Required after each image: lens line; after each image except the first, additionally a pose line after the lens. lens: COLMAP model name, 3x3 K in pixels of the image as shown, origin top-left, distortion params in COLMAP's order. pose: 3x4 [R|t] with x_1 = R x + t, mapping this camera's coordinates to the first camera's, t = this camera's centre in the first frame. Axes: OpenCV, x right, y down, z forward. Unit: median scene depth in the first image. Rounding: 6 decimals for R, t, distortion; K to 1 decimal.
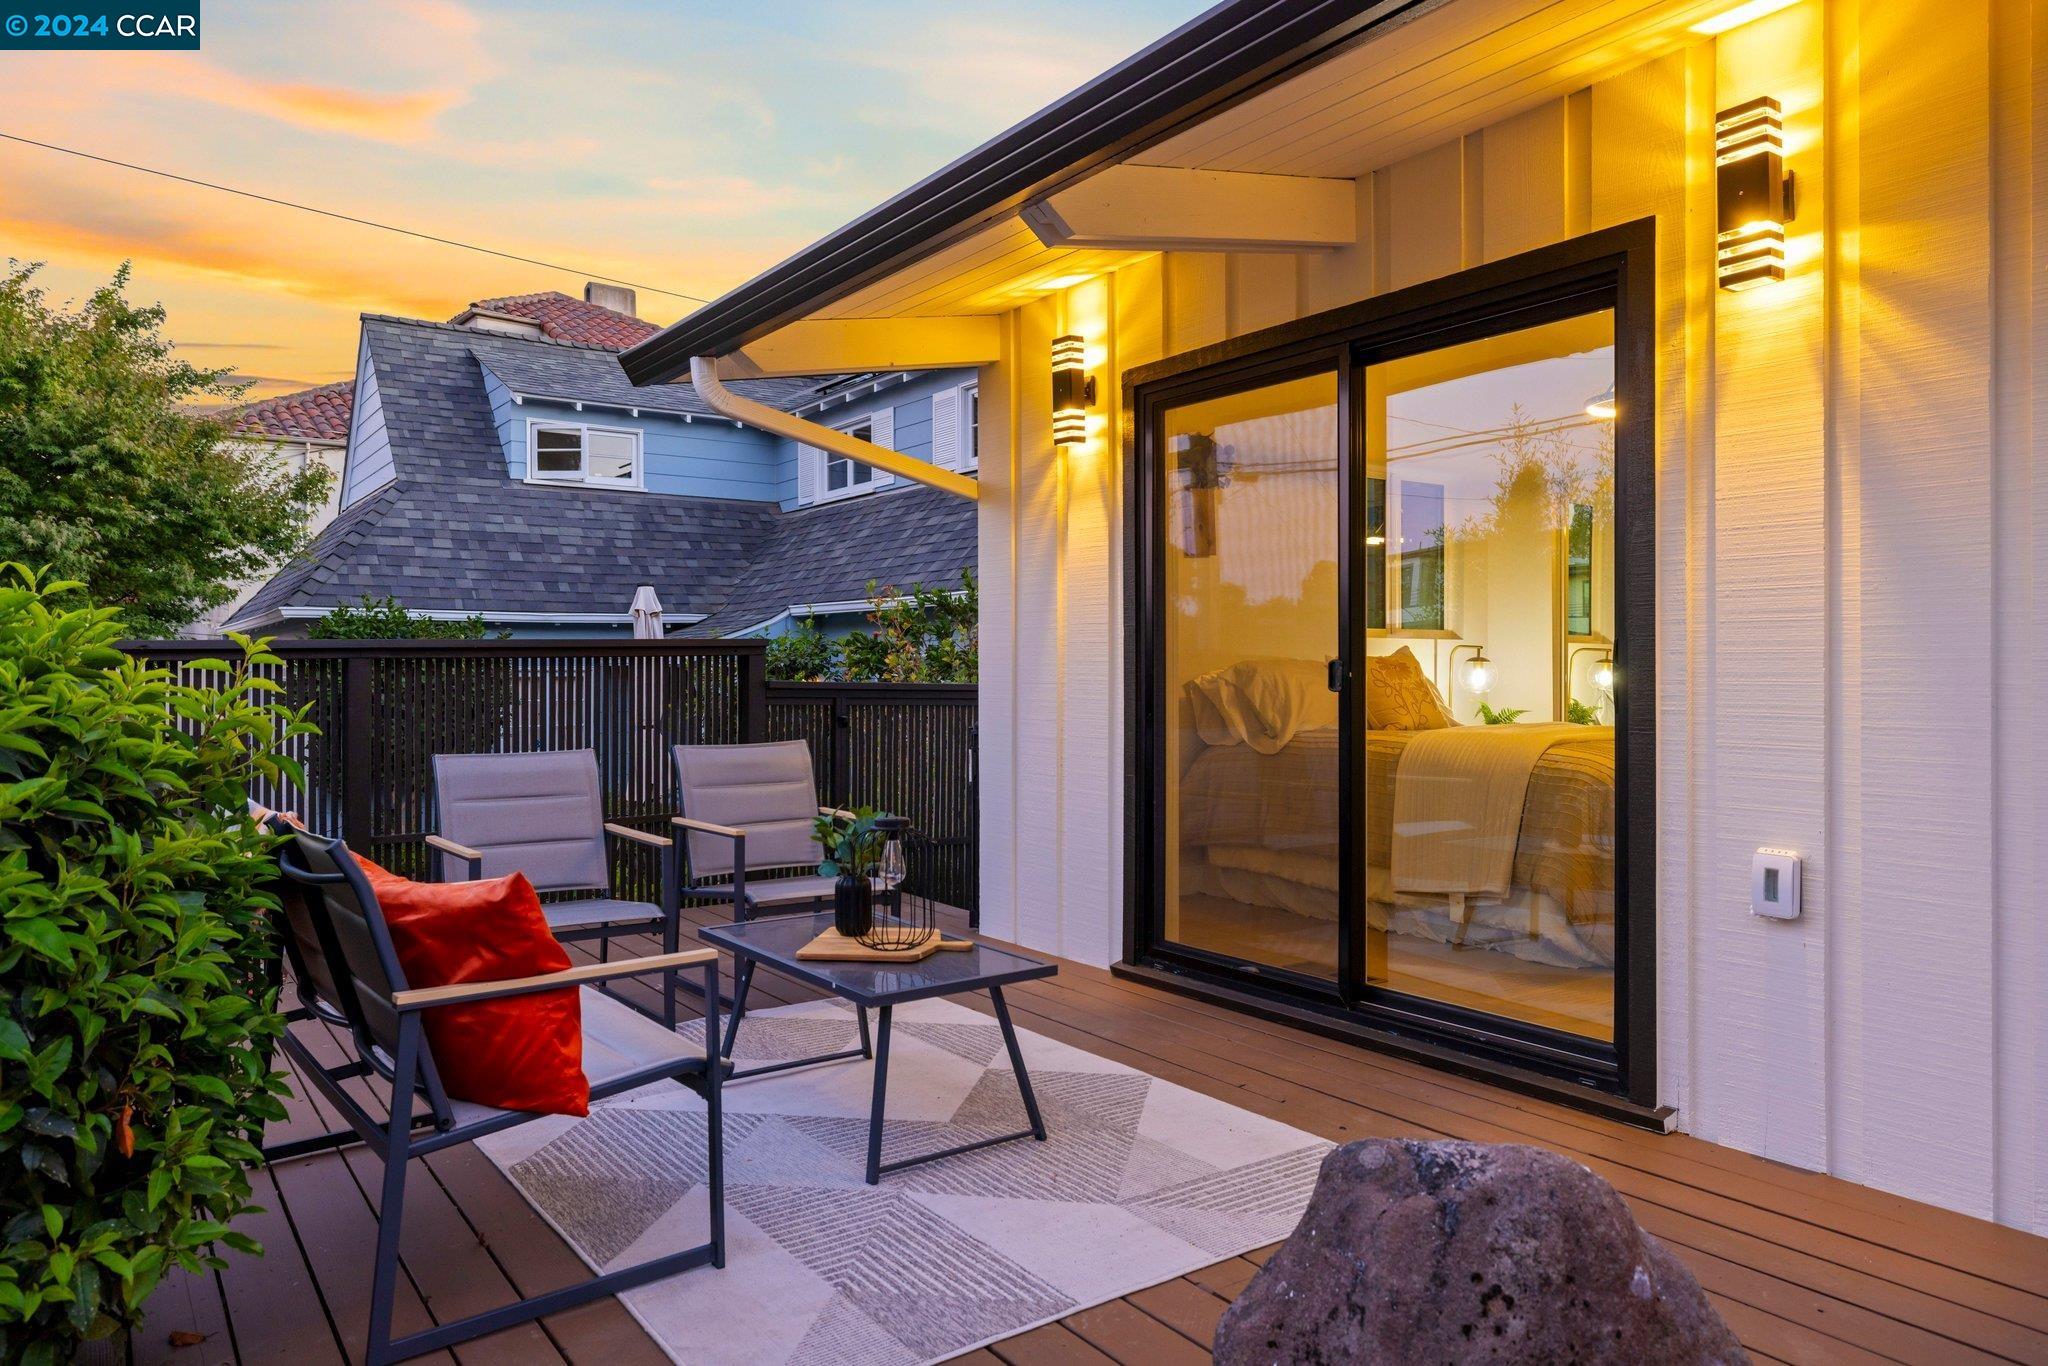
lens RADIAL K [[1355.8, 0, 1000.2], [0, 1355.8, 671.4], [0, 0, 1]] dist [-0.000306, -0.002557]
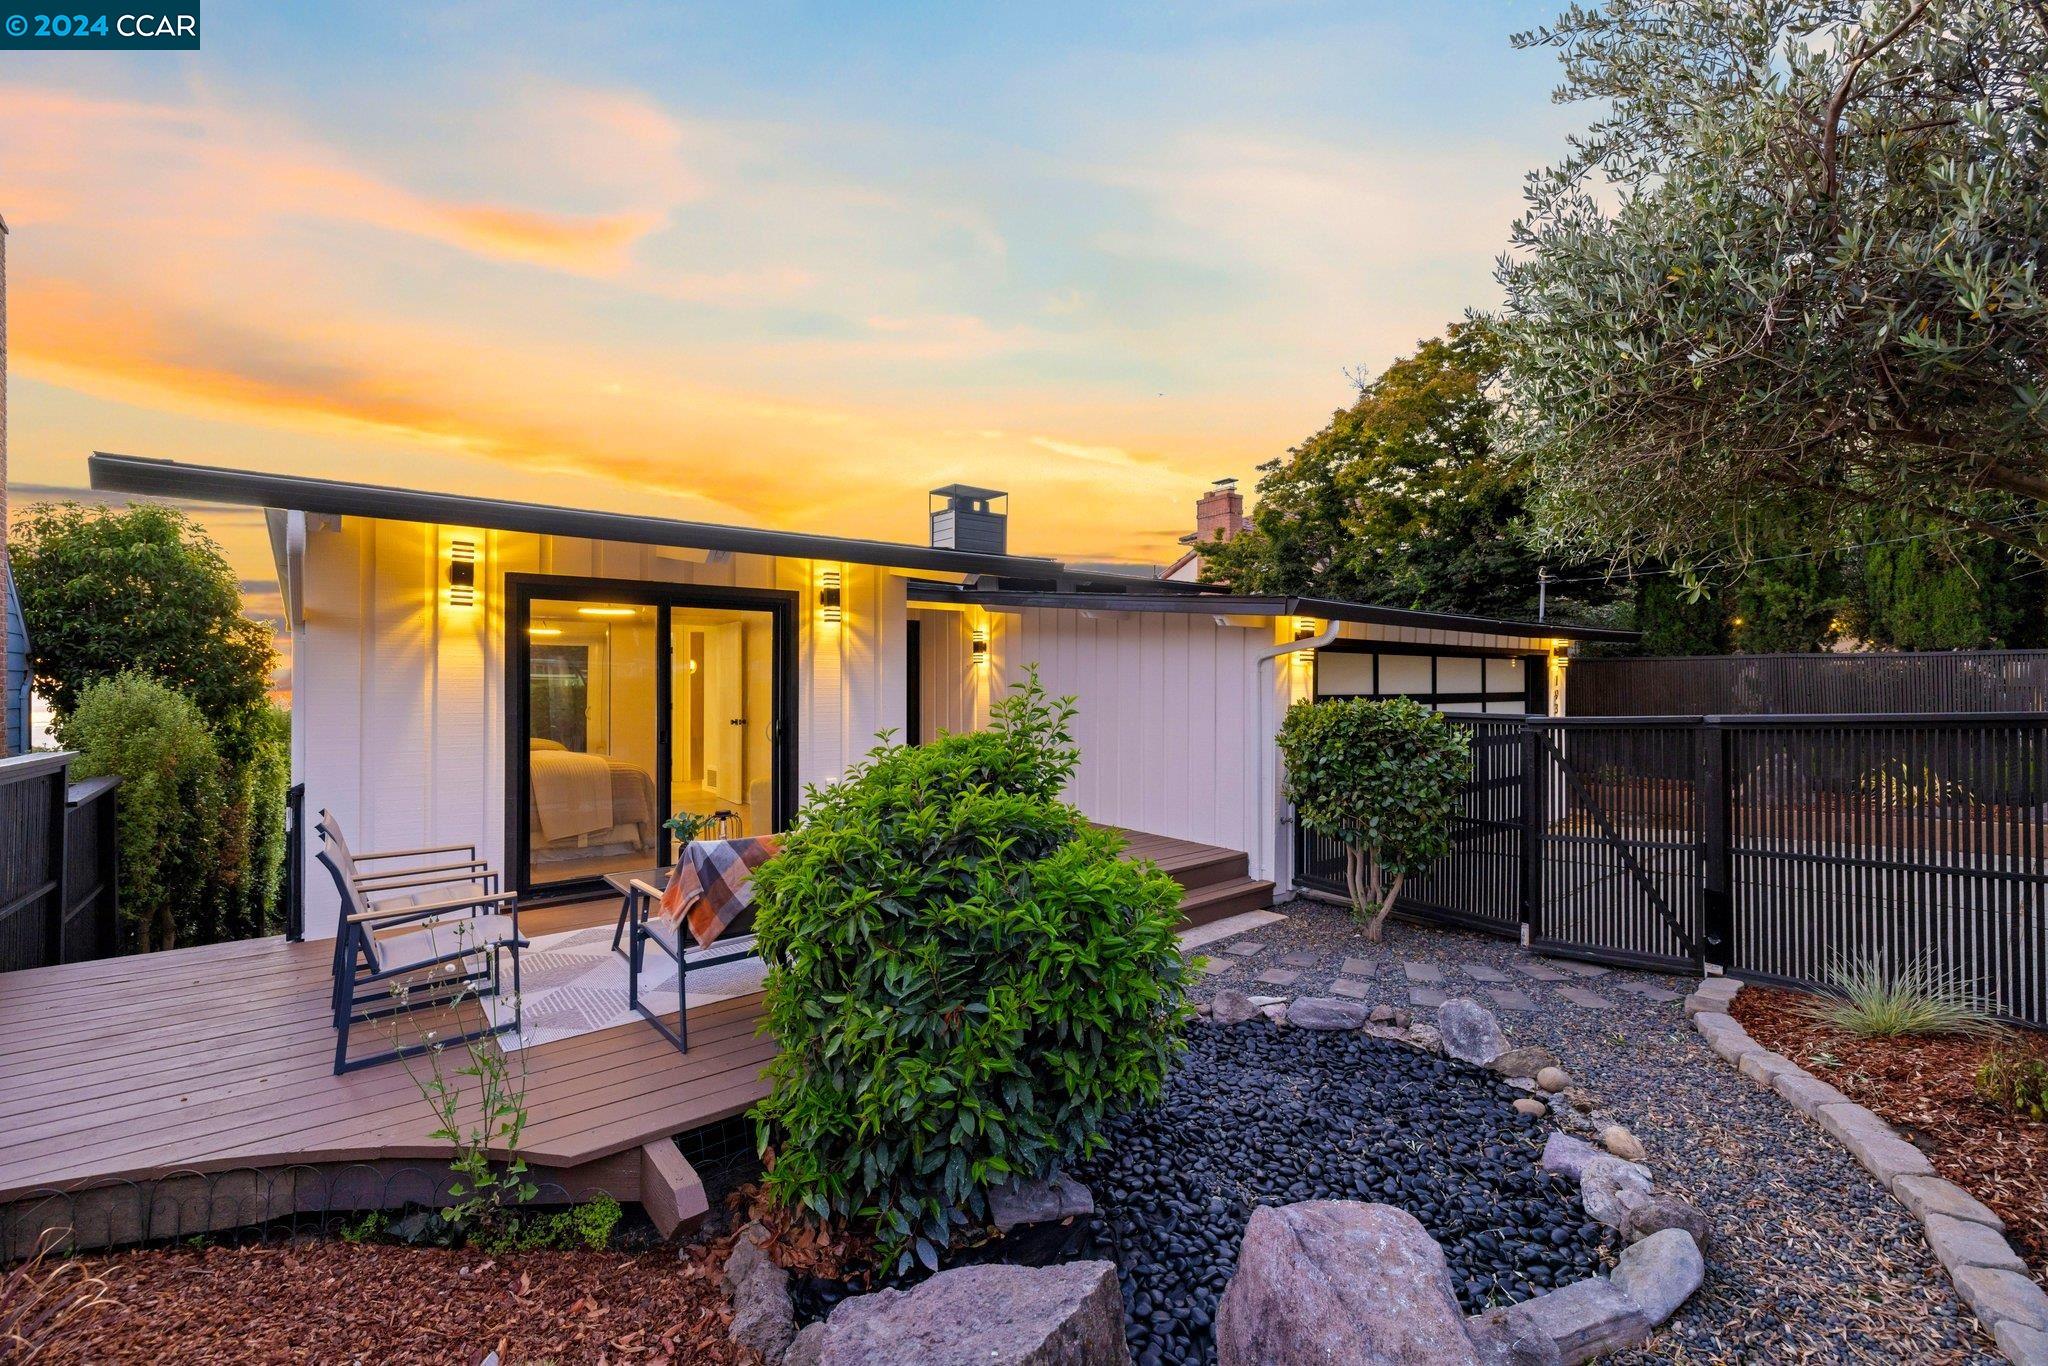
lens RADIAL K [[853.8, 0, 1014.7], [0, 853.8, 681.9], [0, 0, 1]] dist [-0.000130, 0.000269]
pose [[-0.065587, 0.002972, 0.997842, -1.477256], [0.000323, 0.999996, -0.002957, -0.101891], [-0.997847, 0.000128, -0.065587, 0.562636]]
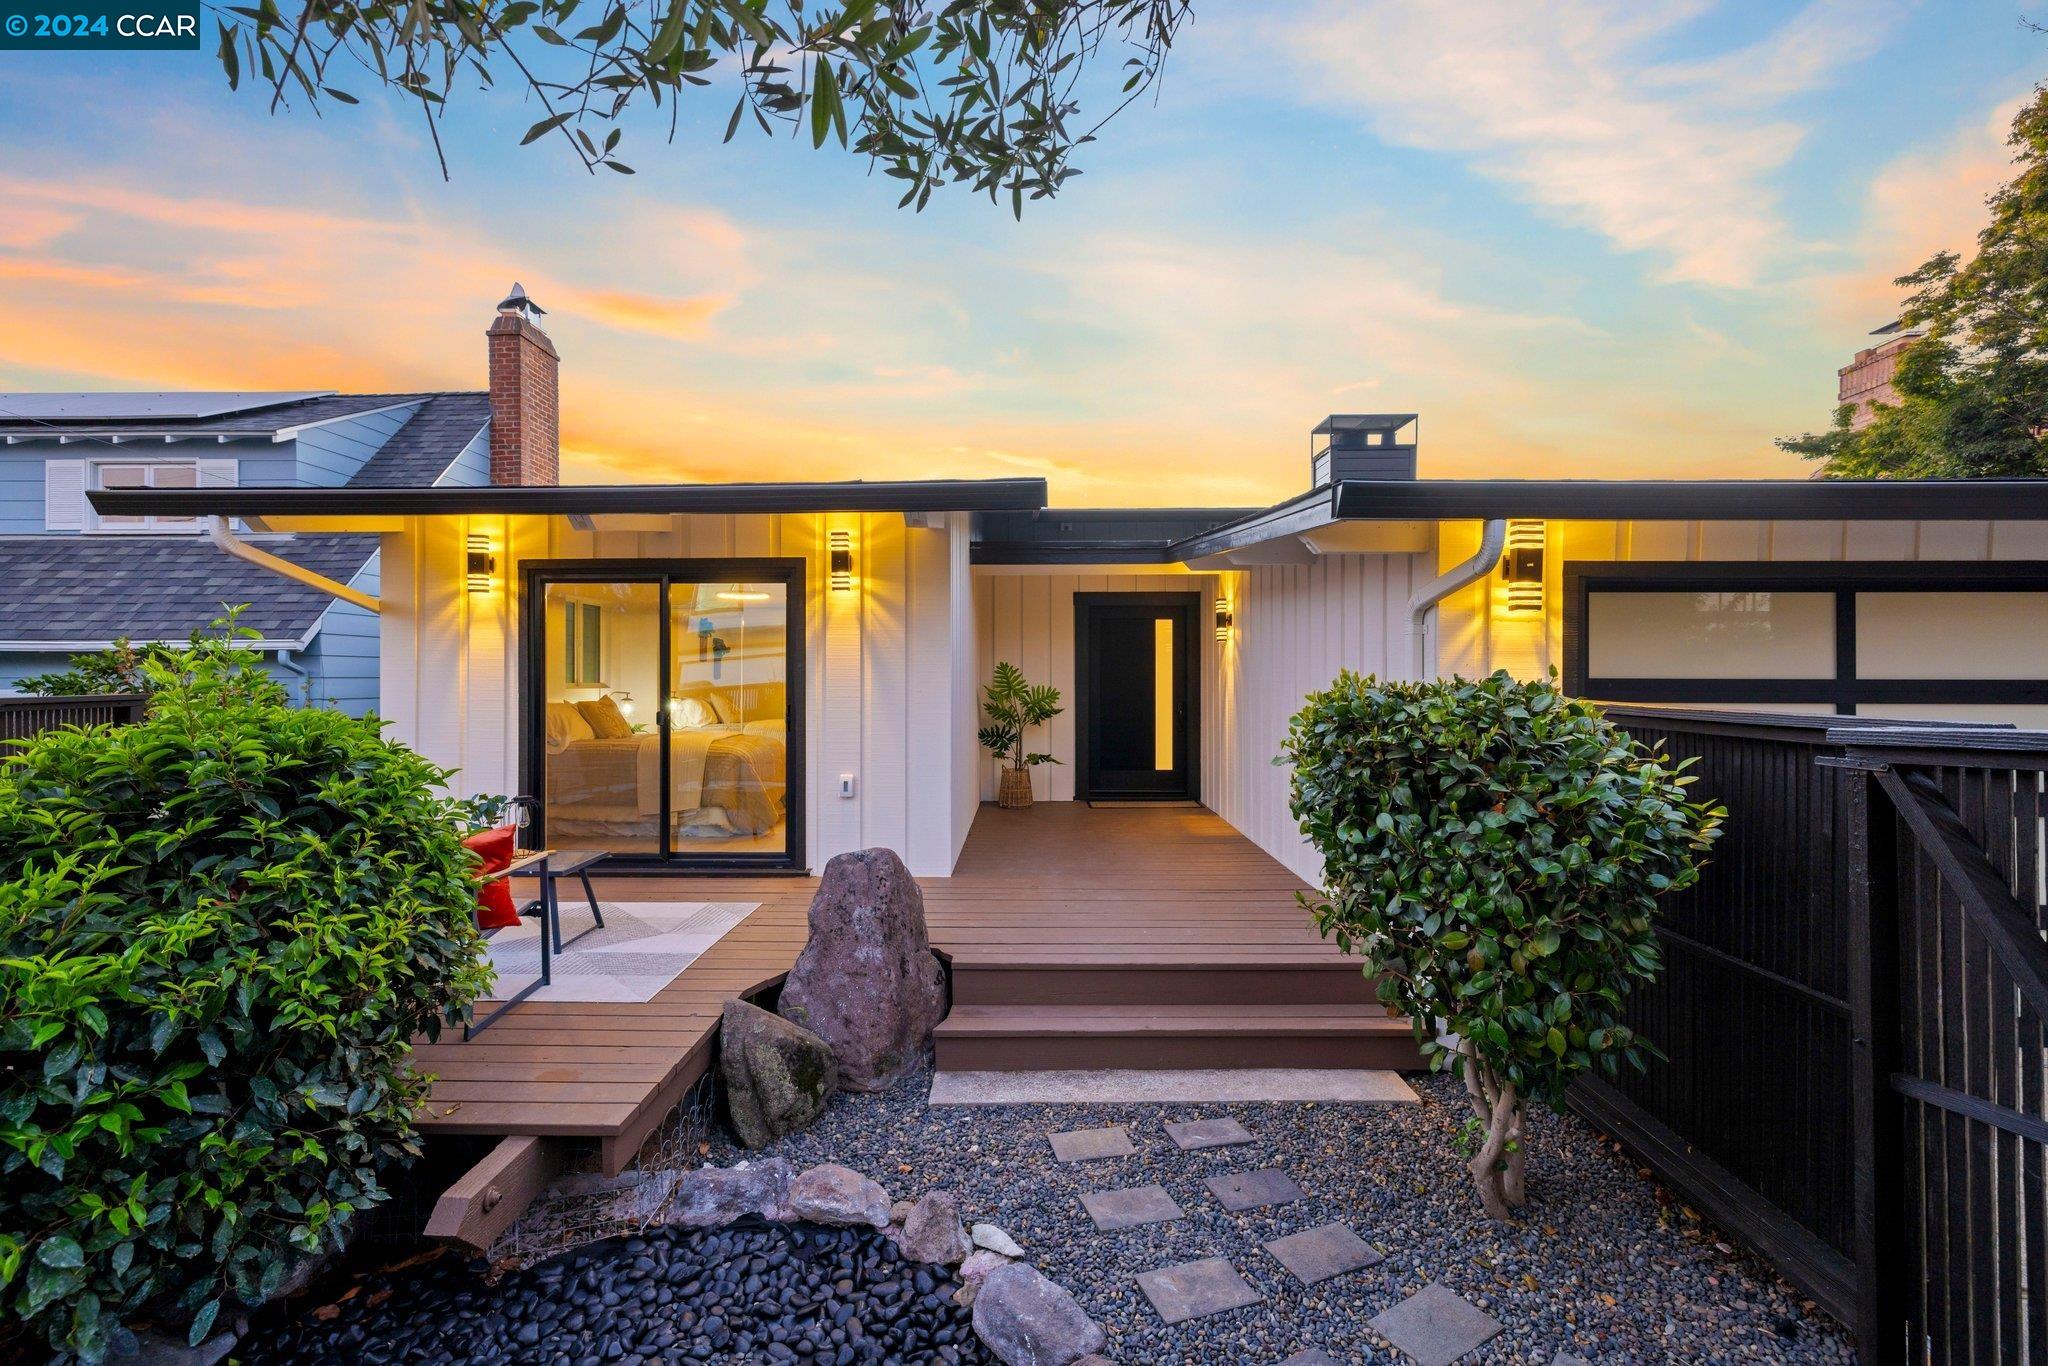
lens RADIAL K [[883.9, 0, 1024.0], [0, 883.9, 683.0], [0, 0, 1]] dist [0.002685, 0.000607]
pose [[0.584056, 0.000349, 0.811713, -0.699402], [-0.001484, 0.999999, 0.000637, -0.067681], [-0.811712, -0.001577, 0.584056, -0.424698]]
